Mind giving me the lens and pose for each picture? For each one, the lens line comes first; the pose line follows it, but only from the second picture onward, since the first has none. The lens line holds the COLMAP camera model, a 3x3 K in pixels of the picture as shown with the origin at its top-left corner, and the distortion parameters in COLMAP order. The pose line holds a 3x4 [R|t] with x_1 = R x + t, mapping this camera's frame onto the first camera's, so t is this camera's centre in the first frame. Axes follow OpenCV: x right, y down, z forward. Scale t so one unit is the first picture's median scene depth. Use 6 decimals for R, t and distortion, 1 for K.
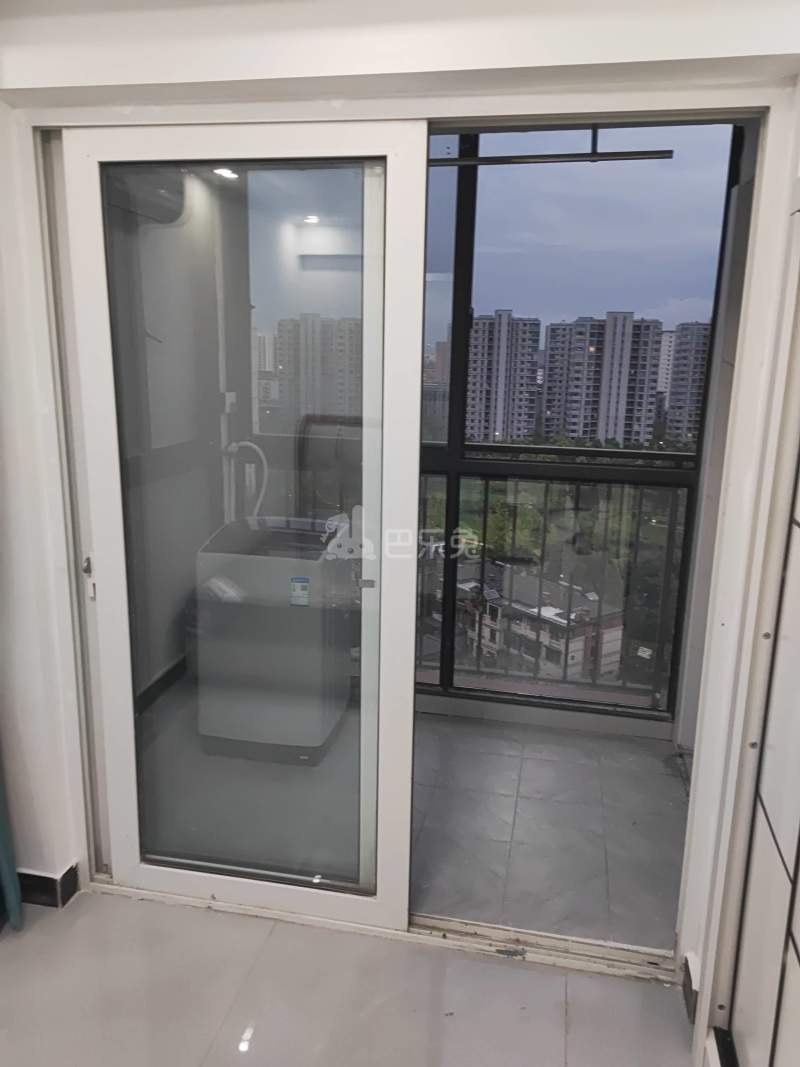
lens RADIAL K [[829.7, 0, 401.3], [0, 829.7, 533.3], [0, 0, 1]] dist [0.012888, 0.004755]
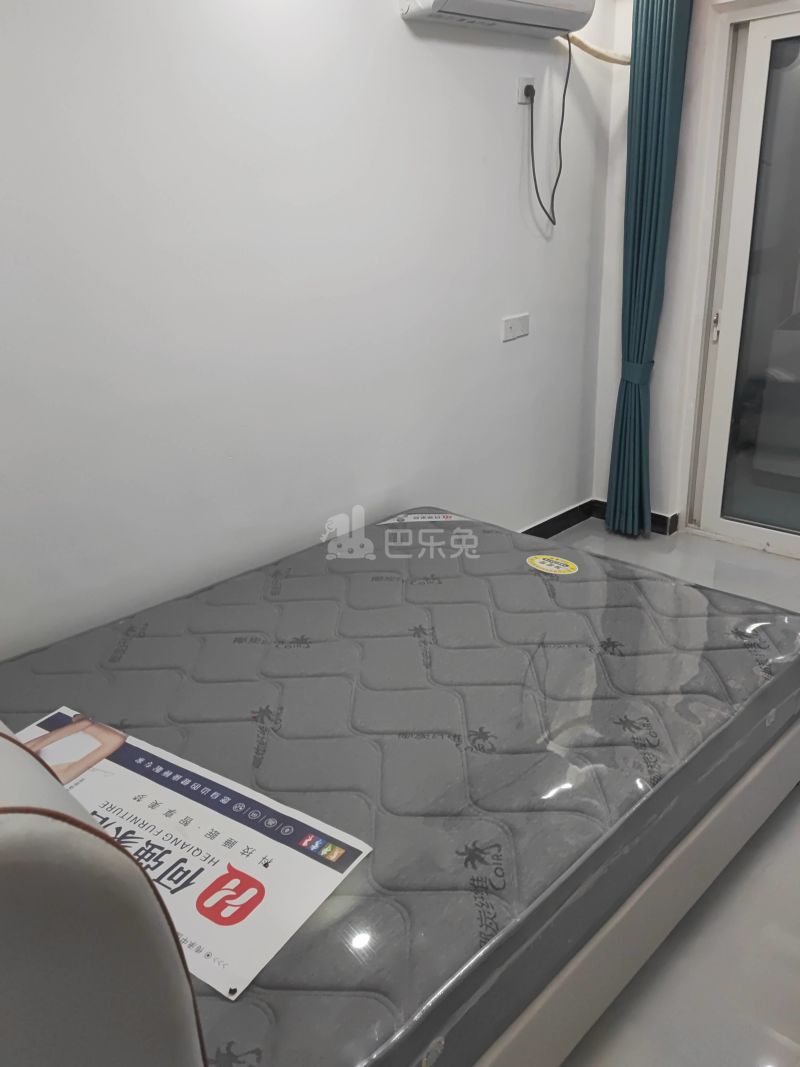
lens RADIAL K [[829.7, 0, 399.3], [0, 829.7, 536.1], [0, 0, 1]] dist [0.012888, 0.004755]
pose [[0.835552, 0.151846, -0.528011, 0.016066], [-0.054111, 0.979120, 0.195949, 0.156706], [0.546740, -0.135155, 0.826322, -0.654997]]
